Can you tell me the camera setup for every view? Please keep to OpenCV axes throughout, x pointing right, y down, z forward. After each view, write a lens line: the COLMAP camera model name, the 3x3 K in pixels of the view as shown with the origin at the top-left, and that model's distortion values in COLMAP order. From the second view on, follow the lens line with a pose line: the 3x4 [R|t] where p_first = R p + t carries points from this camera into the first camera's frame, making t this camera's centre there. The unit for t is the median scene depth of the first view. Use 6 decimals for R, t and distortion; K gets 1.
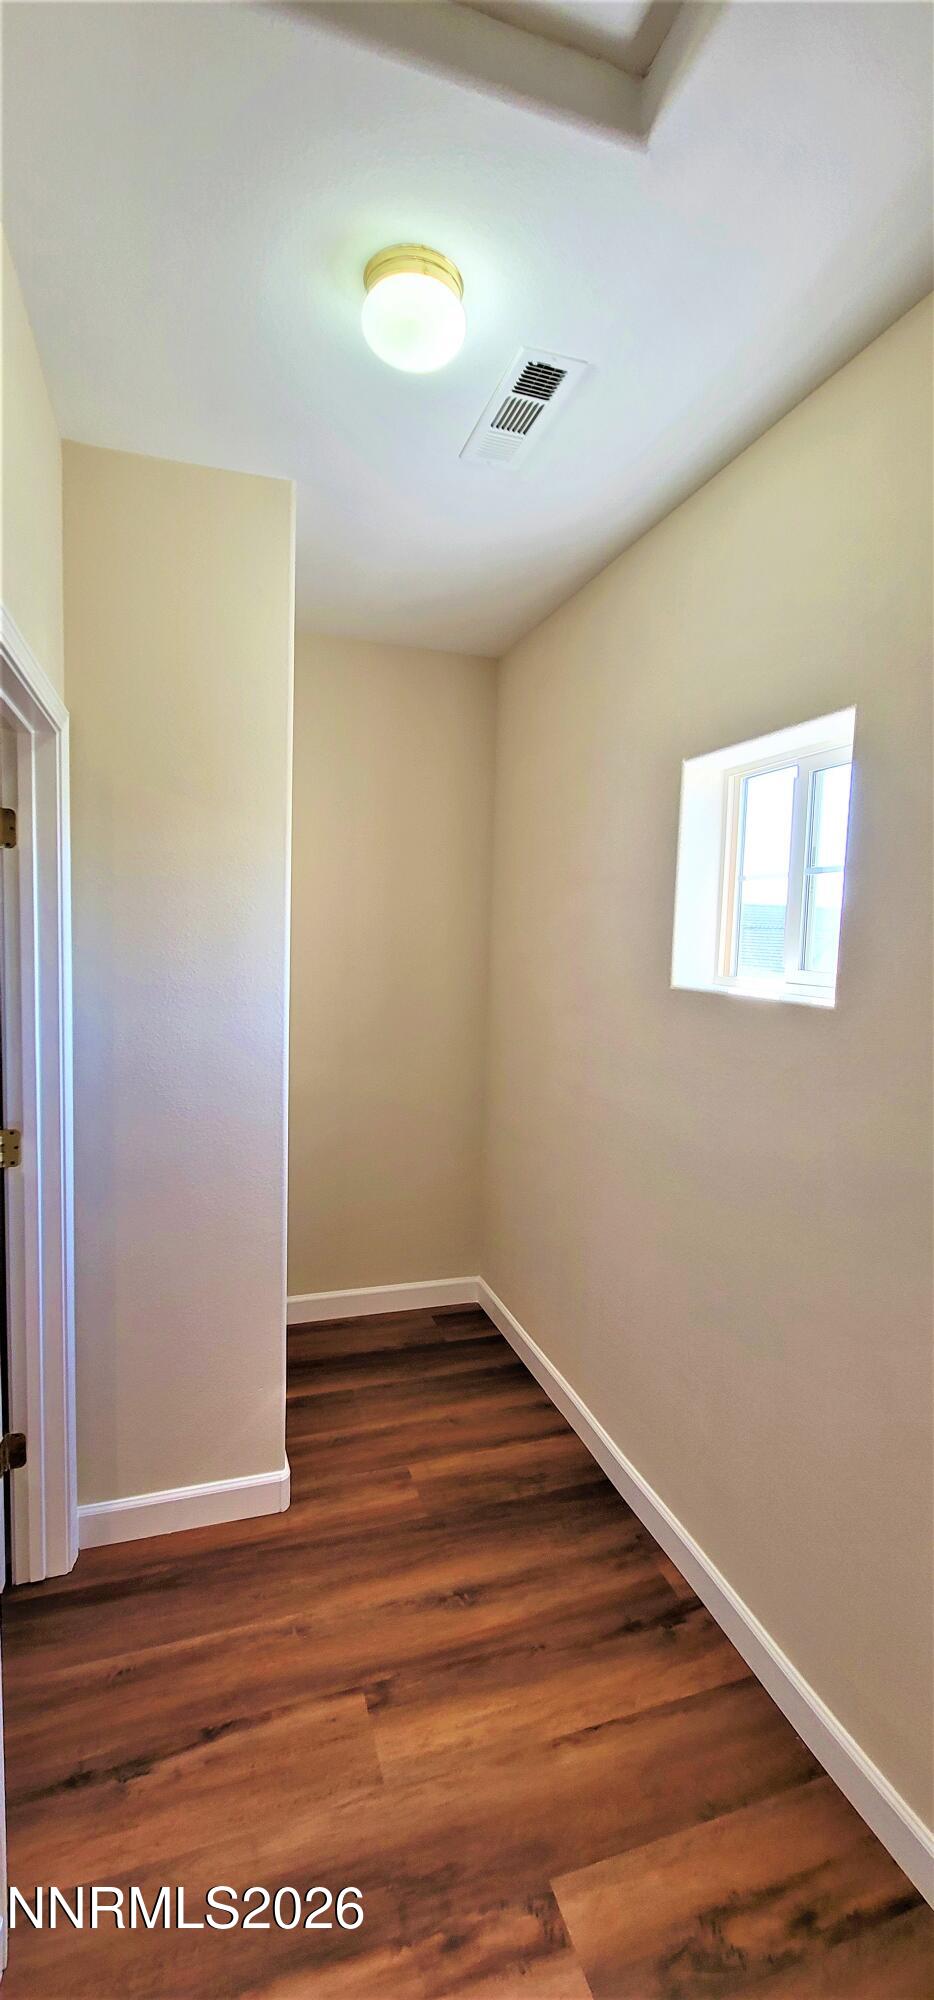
lens RADIAL K [[821.6, 0, 467.7], [0, 821.6, 994.1], [0, 0, 1]] dist [-0.006951, -0.000107]
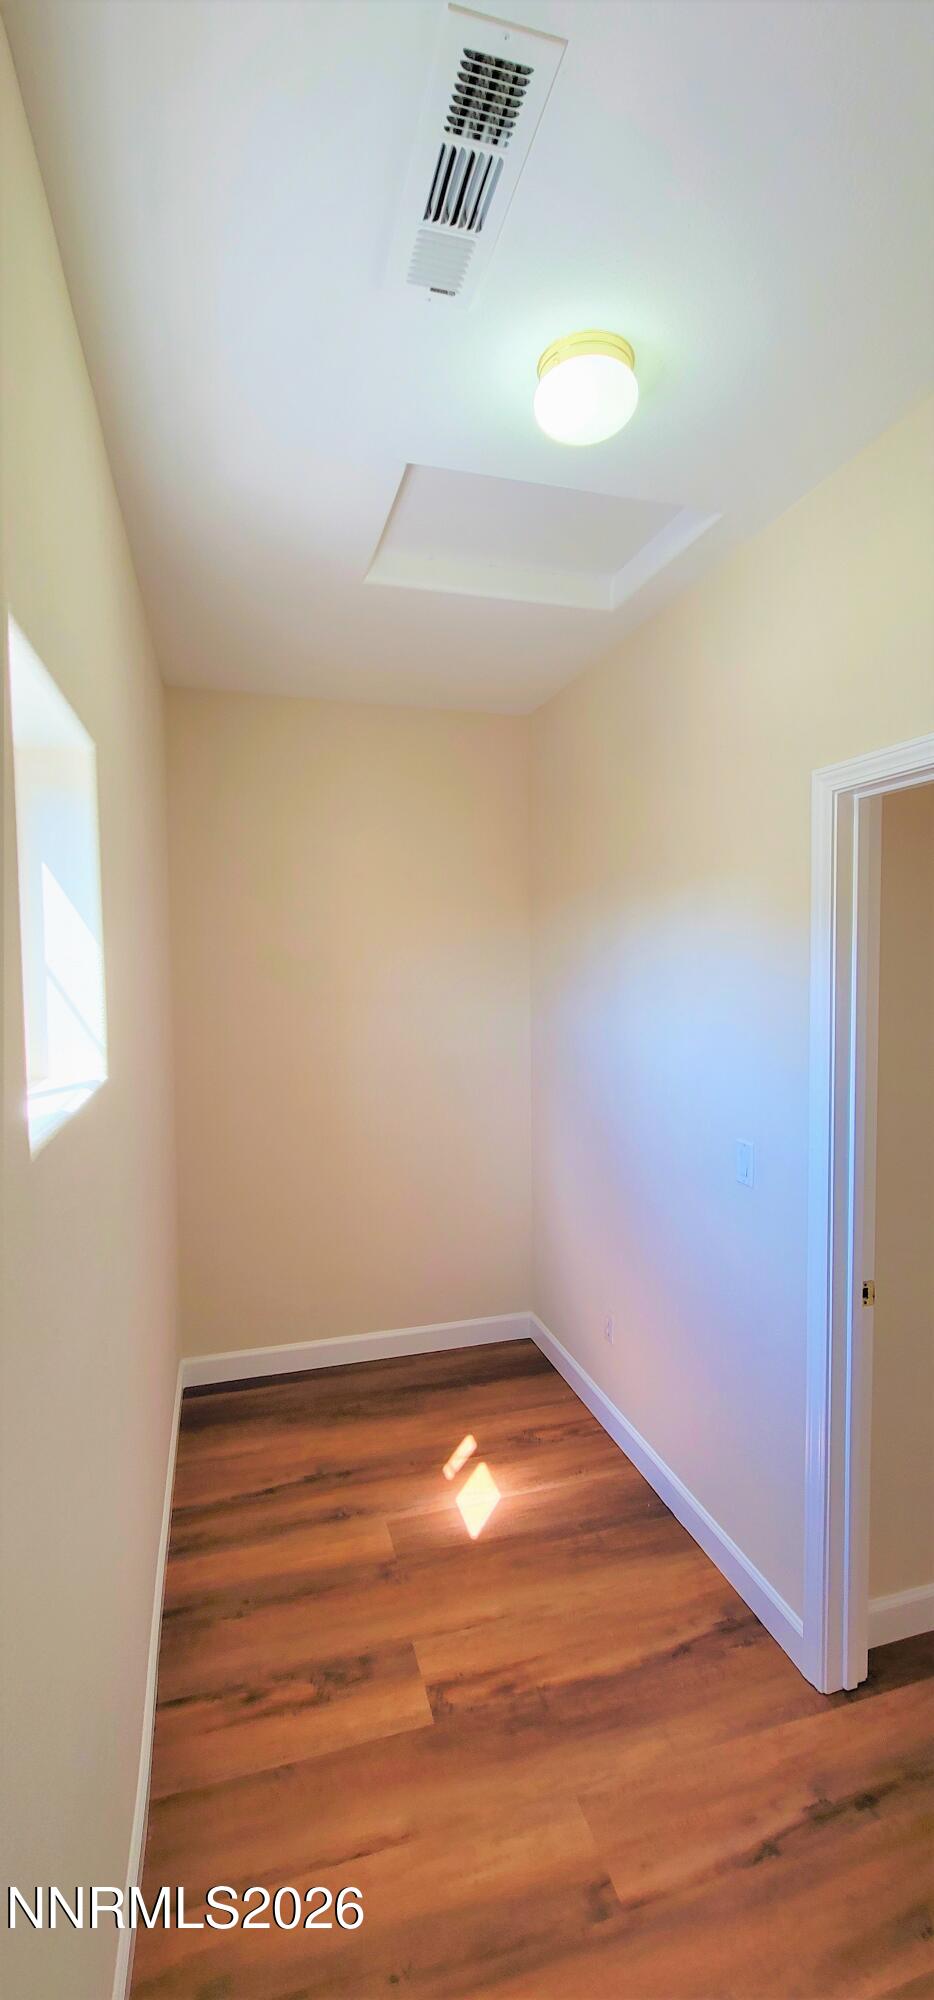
lens RADIAL K [[821.6, 0, 462.4], [0, 821.6, 998.7], [0, 0, 1]] dist [-0.006951, -0.000107]
pose [[-0.998926, -0.016840, 0.043176, 0.016686], [-0.010944, 0.991011, 0.133330, -0.202276], [-0.045033, 0.132715, -0.990131, 1.928917]]
